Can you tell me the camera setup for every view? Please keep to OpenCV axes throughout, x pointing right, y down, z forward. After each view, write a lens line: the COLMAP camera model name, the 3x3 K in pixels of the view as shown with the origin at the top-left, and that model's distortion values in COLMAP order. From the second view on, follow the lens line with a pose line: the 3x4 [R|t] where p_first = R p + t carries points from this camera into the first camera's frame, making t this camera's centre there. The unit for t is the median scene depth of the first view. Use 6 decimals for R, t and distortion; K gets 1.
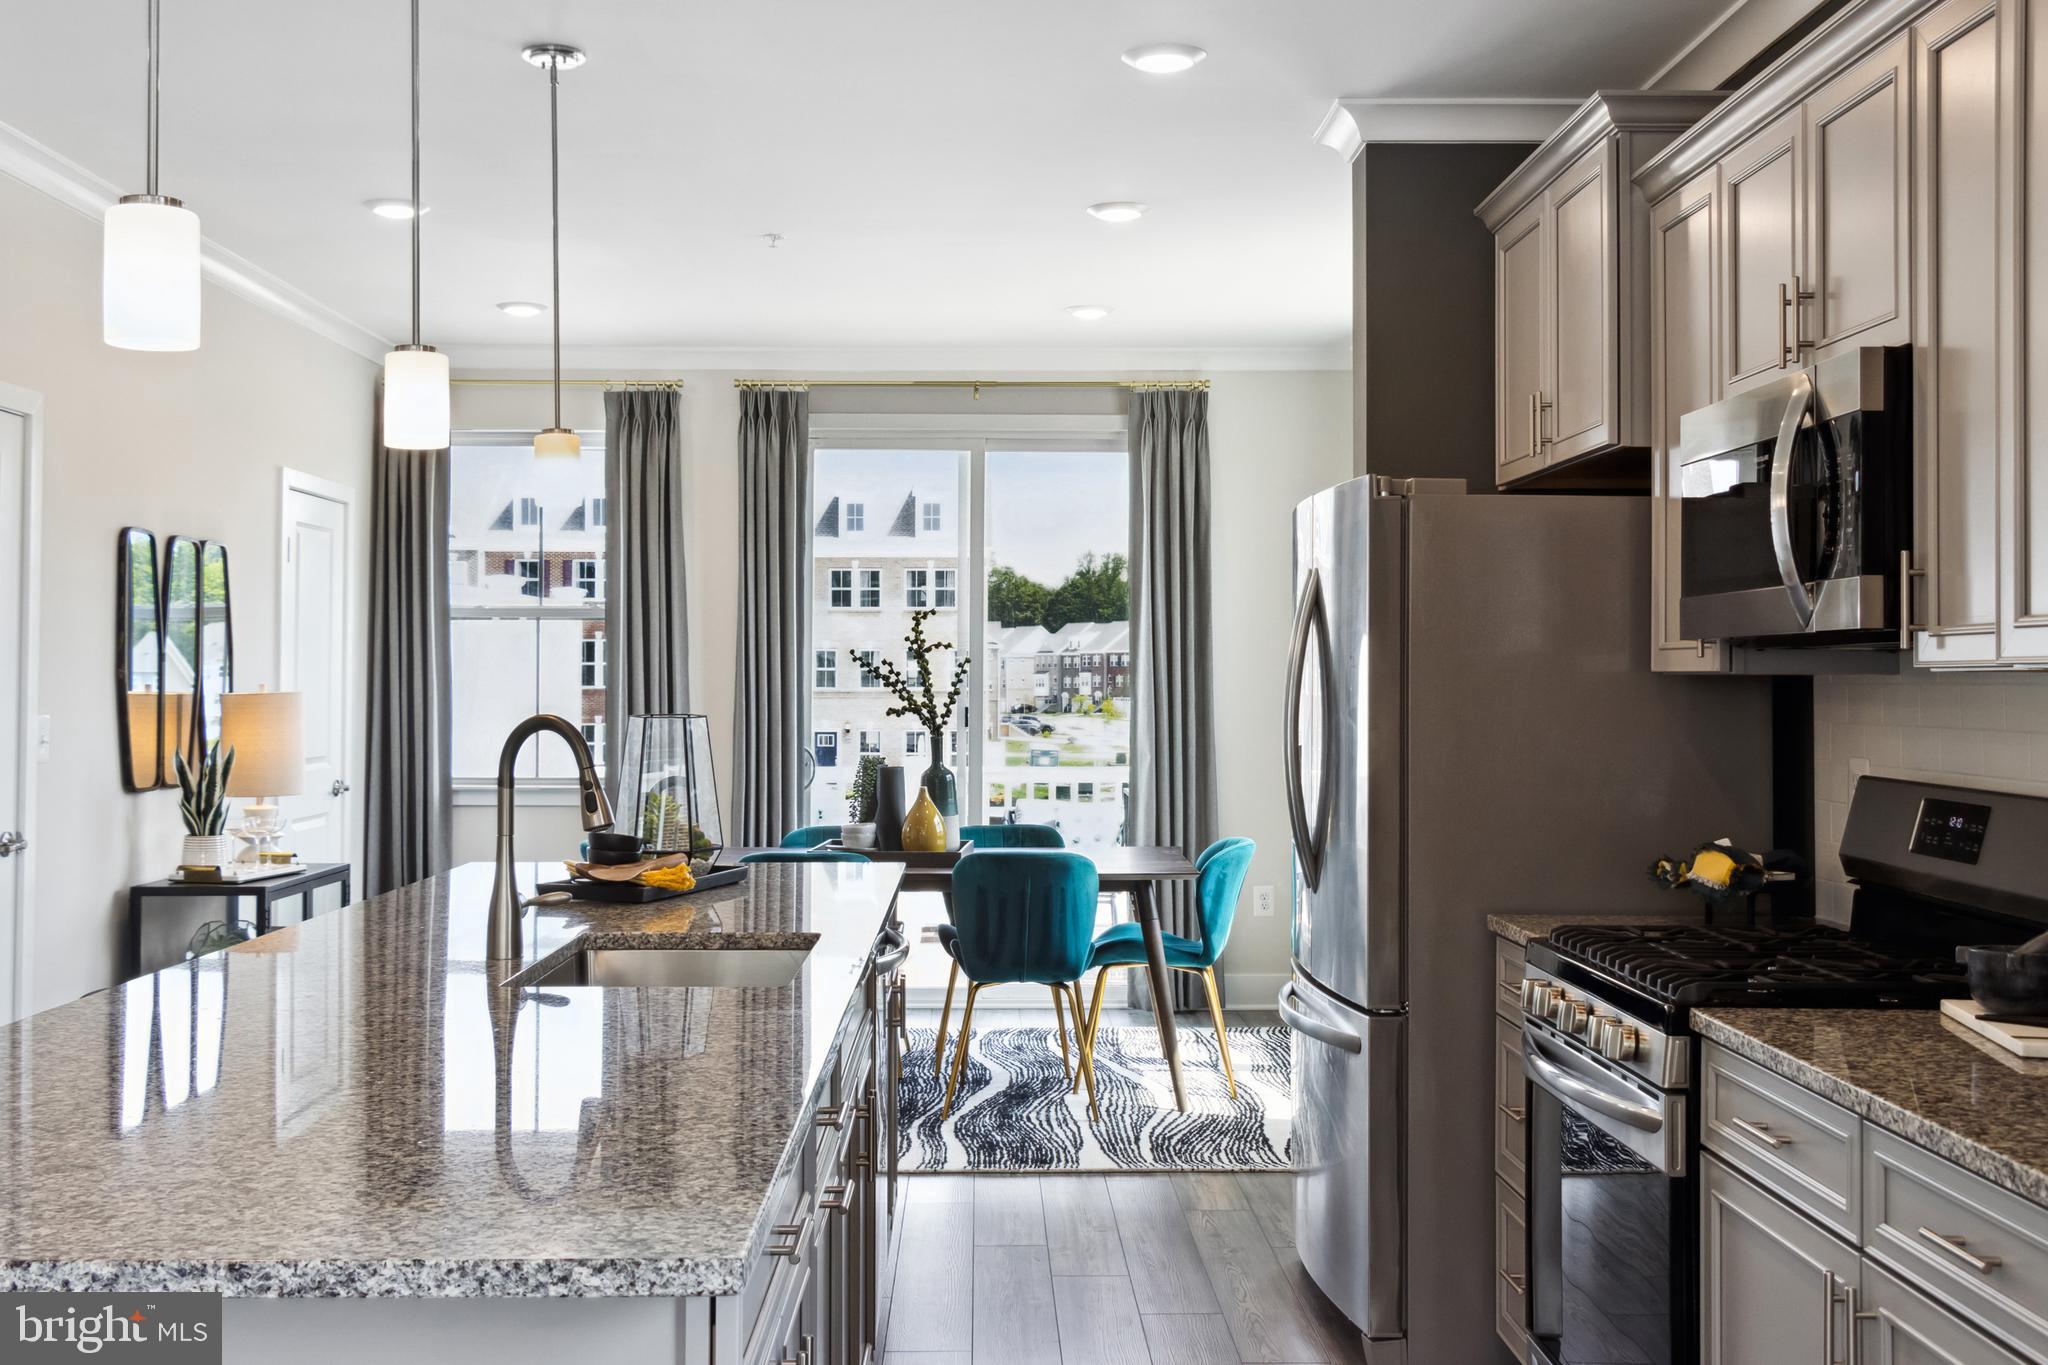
lens RADIAL K [[2092.9, 0, 1014.3], [0, 2092.9, 641.6], [0, 0, 1]] dist [-0.009558, 0.013500]
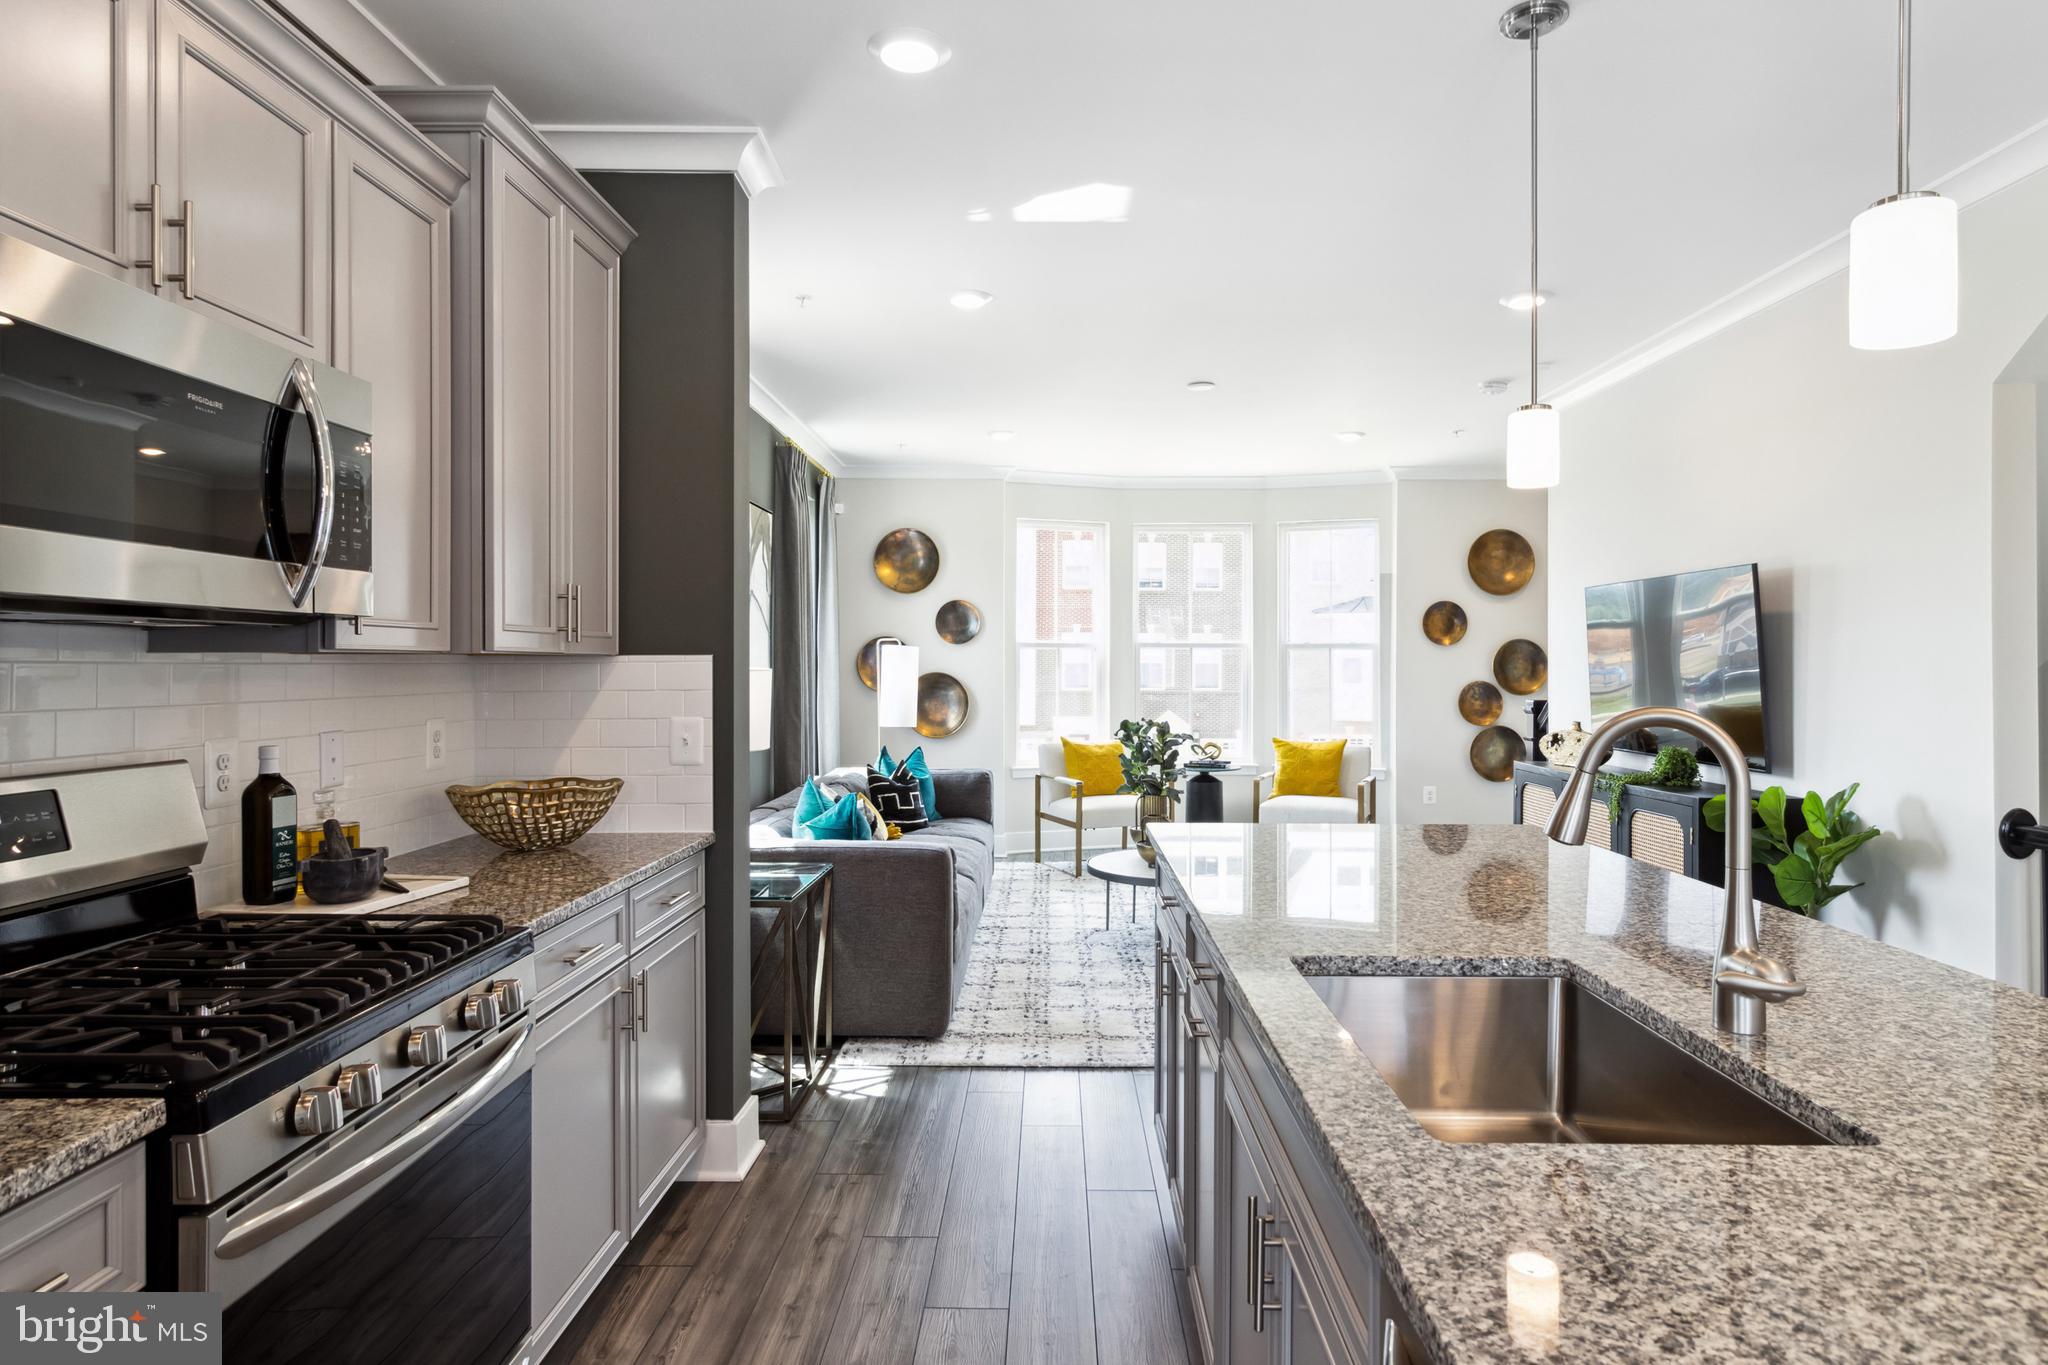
lens RADIAL K [[1141.5, 0, 1042.9], [0, 1141.5, 657.8], [0, 0, 1]] dist [-0.001634, -0.001148]
pose [[-0.999644, -0.004759, 0.026263, -0.000637], [-0.005380, 0.999706, -0.023630, 0.012781], [-0.026143, -0.023762, -0.999376, 0.672876]]
